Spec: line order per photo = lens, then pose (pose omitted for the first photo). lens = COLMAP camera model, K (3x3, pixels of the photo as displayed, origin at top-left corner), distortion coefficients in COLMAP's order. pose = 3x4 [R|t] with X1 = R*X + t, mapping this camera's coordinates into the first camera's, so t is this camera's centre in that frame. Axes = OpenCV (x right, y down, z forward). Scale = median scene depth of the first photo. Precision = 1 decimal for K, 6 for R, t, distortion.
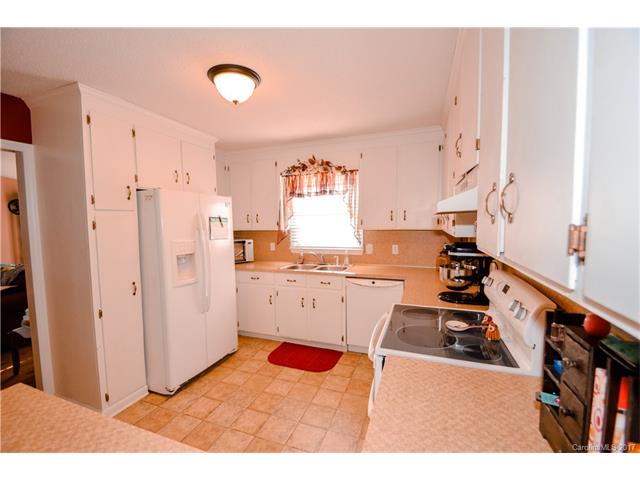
lens RADIAL K [[283.9, 0, 311.7], [0, 283.9, 238.7], [0, 0, 1]] dist [0.055212, 0.000033]
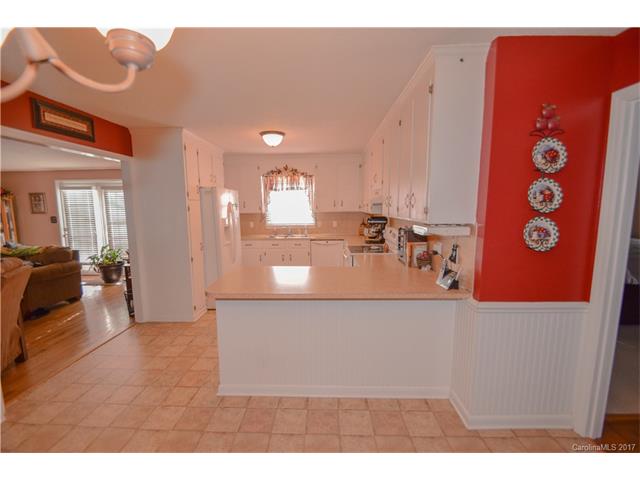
lens RADIAL K [[283.9, 0, 313.1], [0, 283.9, 242.0], [0, 0, 1]] dist [0.000616, 0.000063]
pose [[0.943083, -0.038725, 0.330296, -0.383412], [0.017724, 0.997638, 0.066360, 0.031332], [-0.332085, -0.056728, 0.941542, -0.536572]]
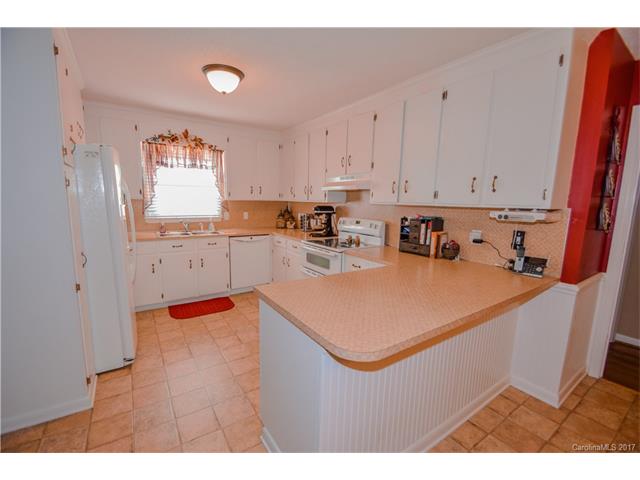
lens RADIAL K [[285.5, 0, 320.0], [0, 285.5, 240.0], [0, 0, 1]] dist [0.008771, -0.000175]
pose [[0.550589, -0.093129, 0.829565, -0.648824], [0.024184, 0.995120, 0.095663, 0.032524], [-0.834426, -0.032609, 0.550154, -0.034982]]
